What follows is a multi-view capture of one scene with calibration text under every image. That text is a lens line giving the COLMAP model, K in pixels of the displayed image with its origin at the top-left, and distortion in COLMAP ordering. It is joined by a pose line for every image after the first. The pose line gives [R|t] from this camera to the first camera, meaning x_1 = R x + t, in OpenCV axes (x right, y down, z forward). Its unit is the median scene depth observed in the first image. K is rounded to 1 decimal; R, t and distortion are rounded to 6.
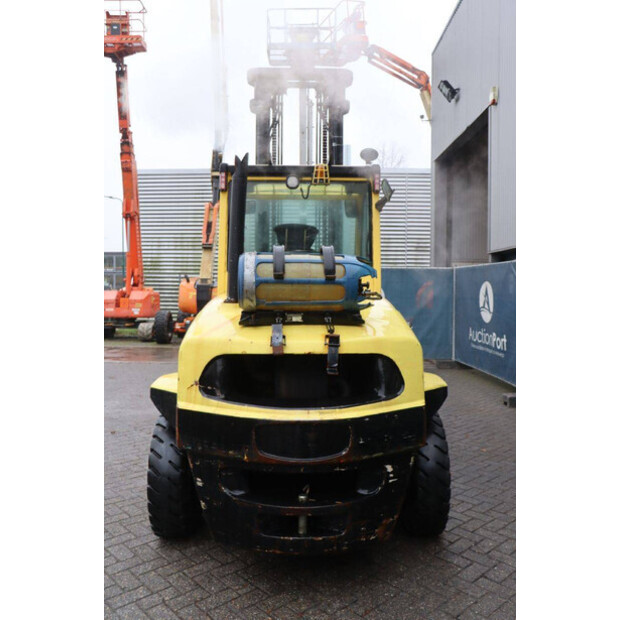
lens RADIAL K [[559.2, 0, 307.9], [0, 559.2, 314.3], [0, 0, 1]] dist [-0.120437, 0.086492]
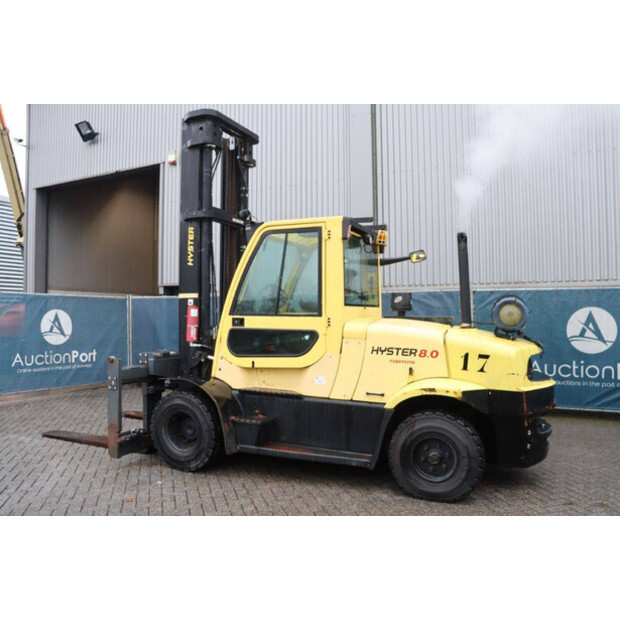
lens RADIAL K [[505.8, 0, 314.2], [0, 505.8, 305.3], [0, 0, 1]] dist [-0.169507, 0.142025]
pose [[0.445760, 0.011888, 0.895074, -1.843319], [0.044413, 0.998387, -0.035379, -0.063062], [-0.894050, 0.055524, 0.444513, 0.903456]]
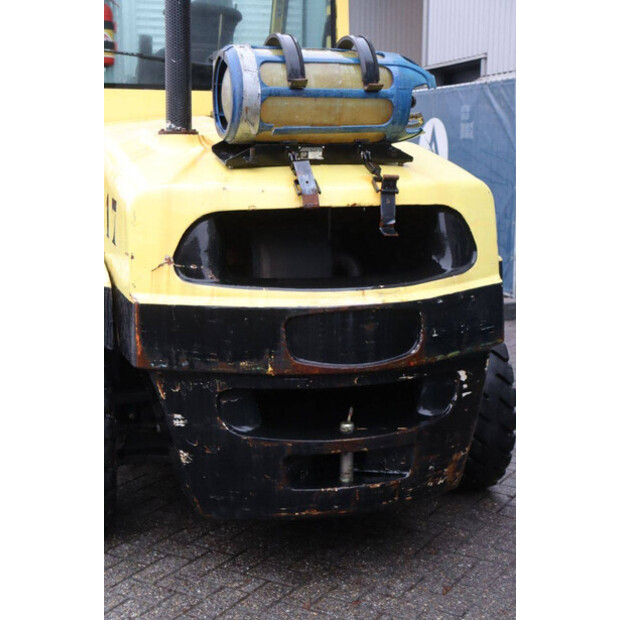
lens RADIAL K [[1027.1, 0, 309.5], [0, 1027.1, 307.4], [0, 0, 1]] dist [0.111755, 0.000000]
pose [[0.961727, -0.050674, 0.269282, -0.362041], [0.020610, 0.993344, 0.113323, 0.049357], [-0.273232, -0.103436, 0.956371, -0.139748]]
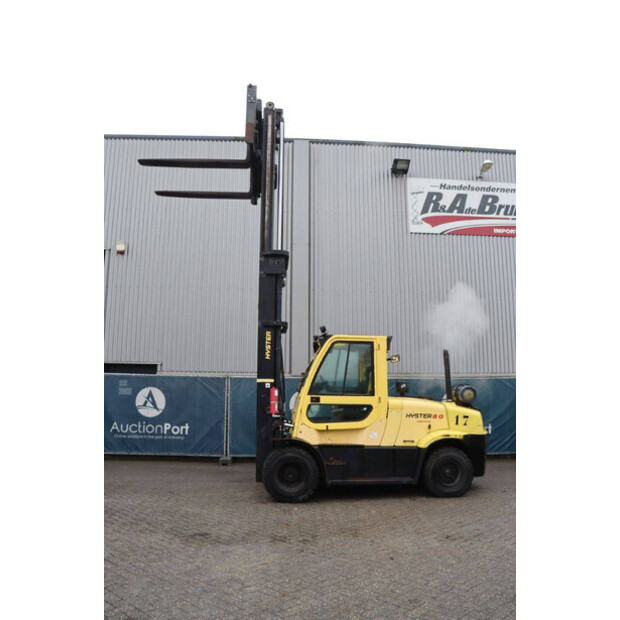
lens RADIAL K [[505.8, 0, 311.4], [0, 505.8, 306.1], [0, 0, 1]] dist [-0.169507, 0.142025]
pose [[-0.047425, 0.164902, 0.985169, -3.156782], [0.038022, 0.985862, -0.163188, -0.137966], [-0.998151, 0.029719, -0.053025, 2.155914]]
